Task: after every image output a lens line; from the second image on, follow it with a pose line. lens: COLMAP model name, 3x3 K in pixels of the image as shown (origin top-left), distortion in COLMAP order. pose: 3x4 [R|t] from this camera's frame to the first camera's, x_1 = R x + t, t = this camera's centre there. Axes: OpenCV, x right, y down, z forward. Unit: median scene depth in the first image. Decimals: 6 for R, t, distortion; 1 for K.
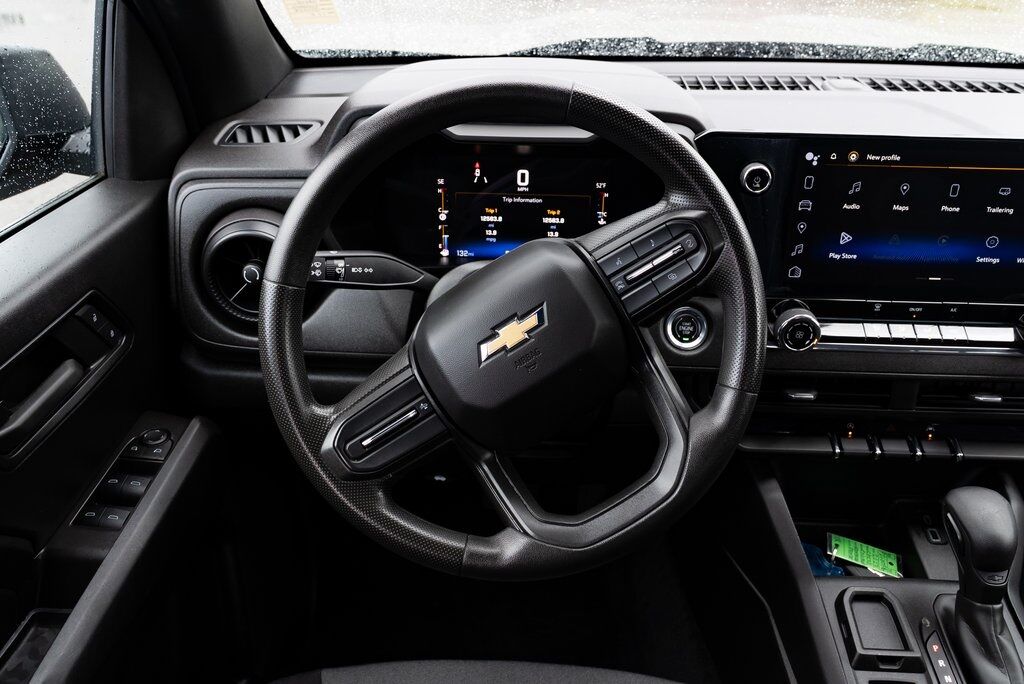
lens RADIAL K [[853.7, 0, 515.1], [0, 853.7, 339.8], [0, 0, 1]] dist [-0.013899, 0.021388]
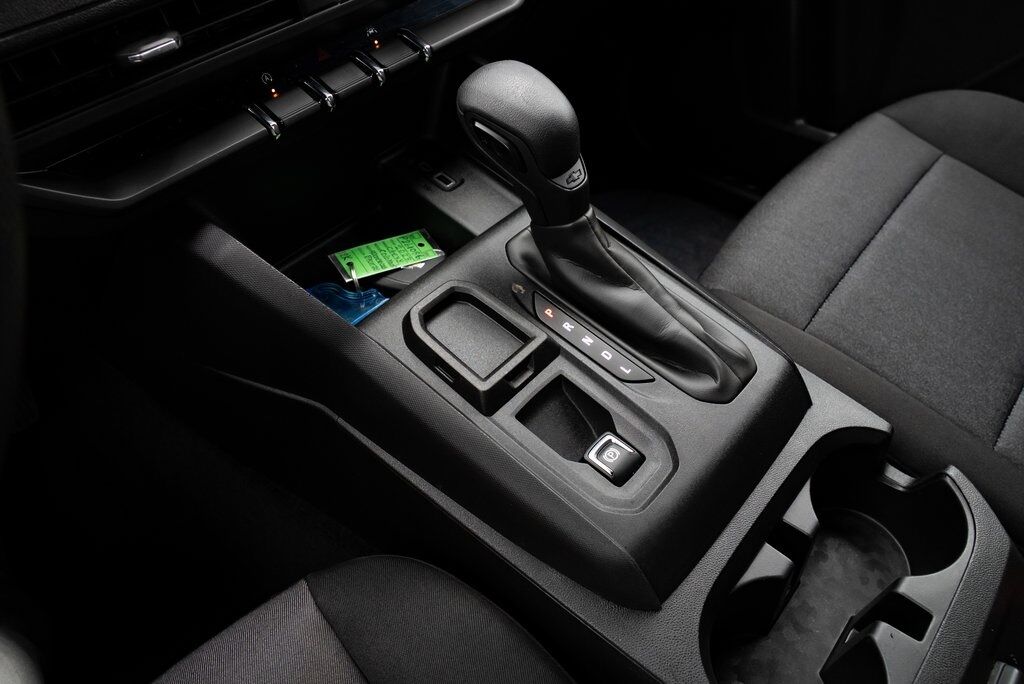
lens RADIAL K [[694.8, 0, 512.0], [0, 694.8, 341.8], [0, 0, 1]] dist [-0.036846, 0.022607]
pose [[0.639573, -0.596666, 0.484701, 0.168854], [0.410412, 0.798173, 0.441002, 0.108338], [-0.650006, -0.083126, 0.755369, 0.533123]]
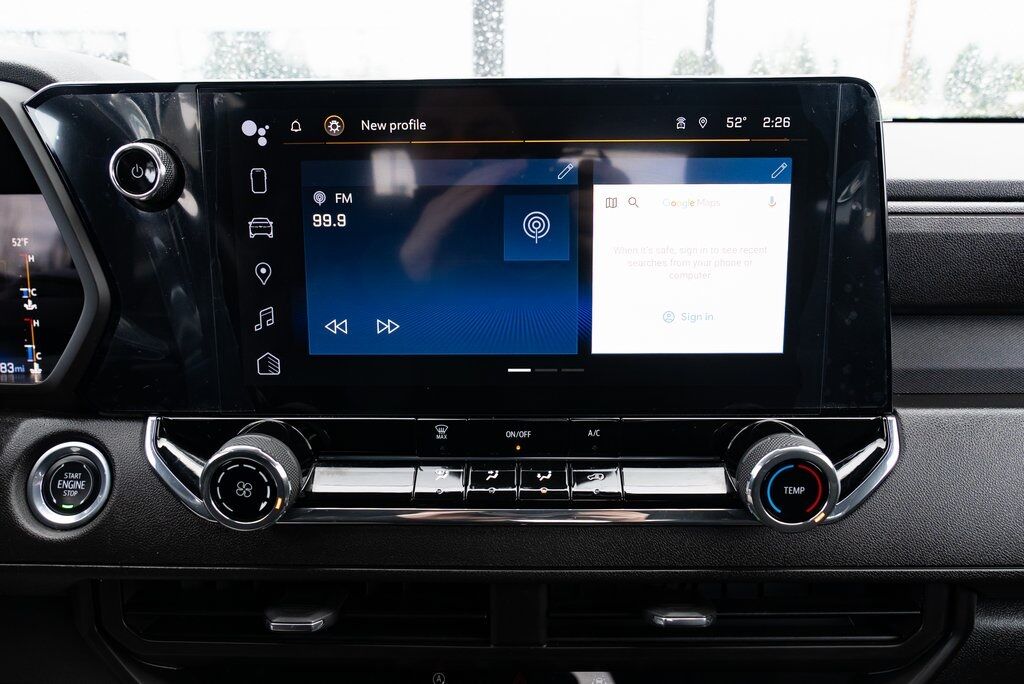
lens RADIAL K [[757.3, 0, 514.3], [0, 757.3, 339.0], [0, 0, 1]] dist [-0.028367, 0.014764]
pose [[0.999657, -0.024389, 0.009558, 0.450149], [0.025982, 0.969601, -0.243306, 0.017260], [-0.003333, 0.243471, 0.969902, 0.541691]]
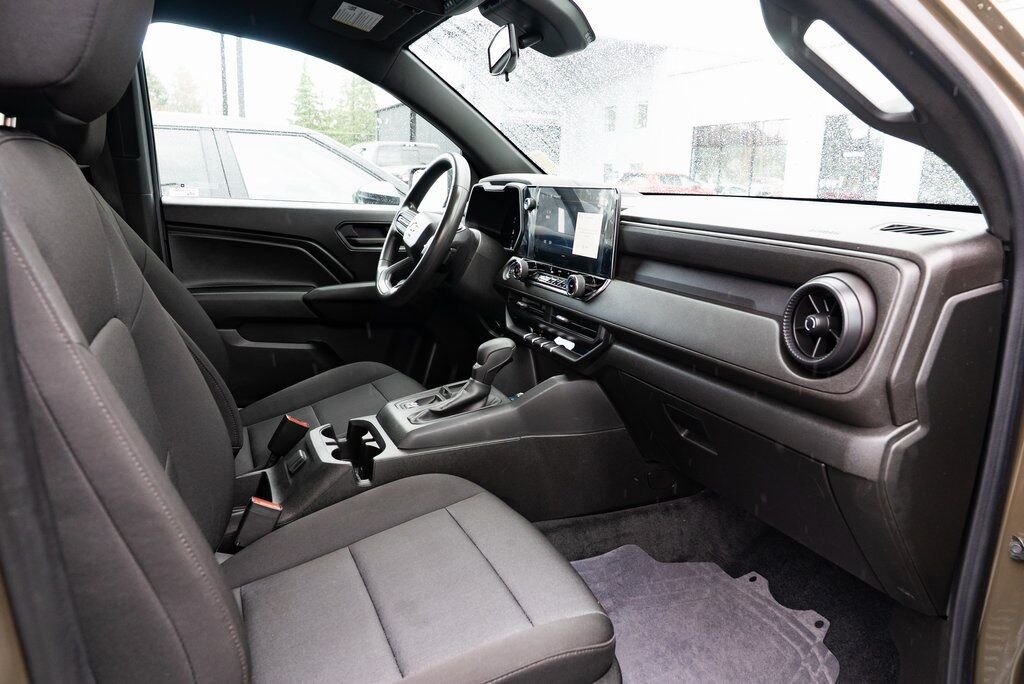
lens RADIAL K [[694.8, 0, 513.0], [0, 694.8, 333.8], [0, 0, 1]] dist [-0.036846, 0.022607]
pose [[0.432471, 0.185663, -0.882326, 1.845019], [-0.454067, 0.890271, -0.035225, 0.198754], [0.778969, 0.415868, 0.469320, 0.193606]]
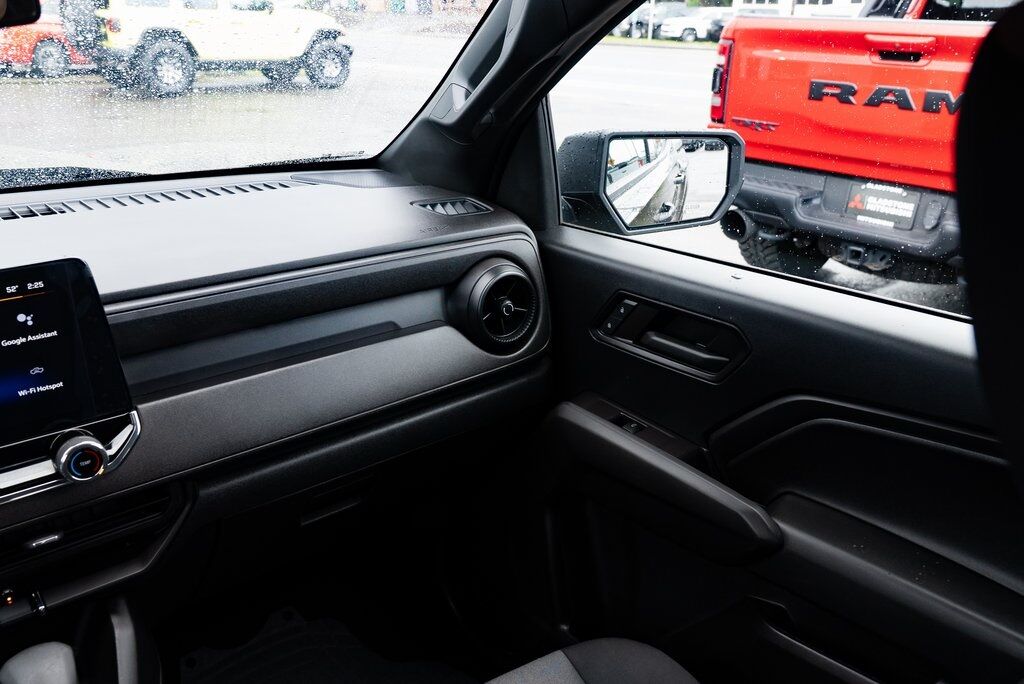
lens RADIAL K [[853.7, 0, 510.5], [0, 853.7, 341.4], [0, 0, 1]] dist [-0.013899, 0.021388]
pose [[0.740035, -0.247198, 0.625493, 0.393806], [0.316549, 0.948576, 0.000366, 0.022592], [-0.593418, 0.197729, 0.780230, -0.069114]]
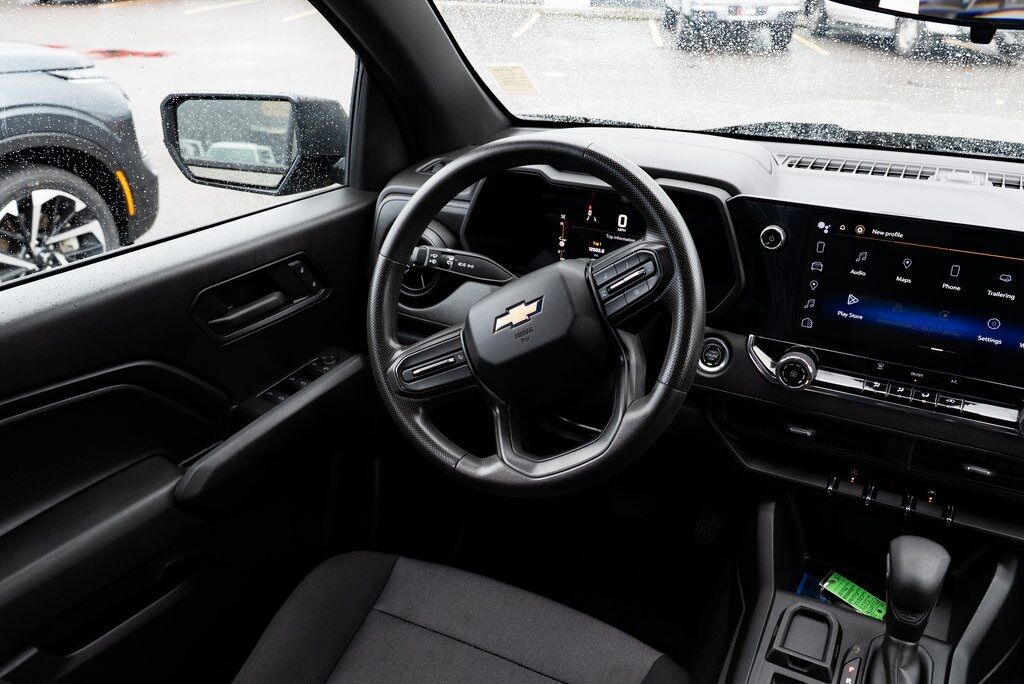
lens RADIAL K [[853.7, 0, 514.2], [0, 853.7, 342.7], [0, 0, 1]] dist [-0.013899, 0.021388]
pose [[0.898826, 0.173556, -0.402480, 0.424249], [-0.203922, 0.978414, -0.033495, 0.065145], [0.387979, 0.112180, 0.914816, -0.210682]]
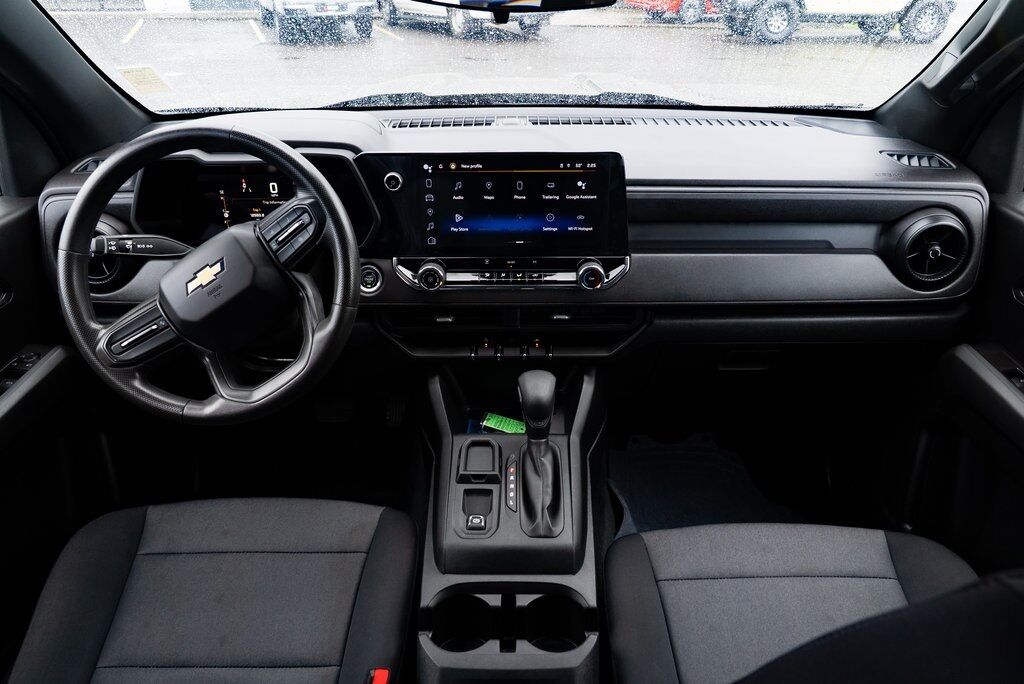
lens RADIAL K [[694.8, 0, 513.6], [0, 694.8, 342.0], [0, 0, 1]] dist [-0.036846, 0.022607]
pose [[0.999322, -0.032379, 0.017502, 0.433164], [0.032233, 0.999444, 0.008583, 0.097995], [-0.017771, -0.008013, 0.999810, -0.279486]]
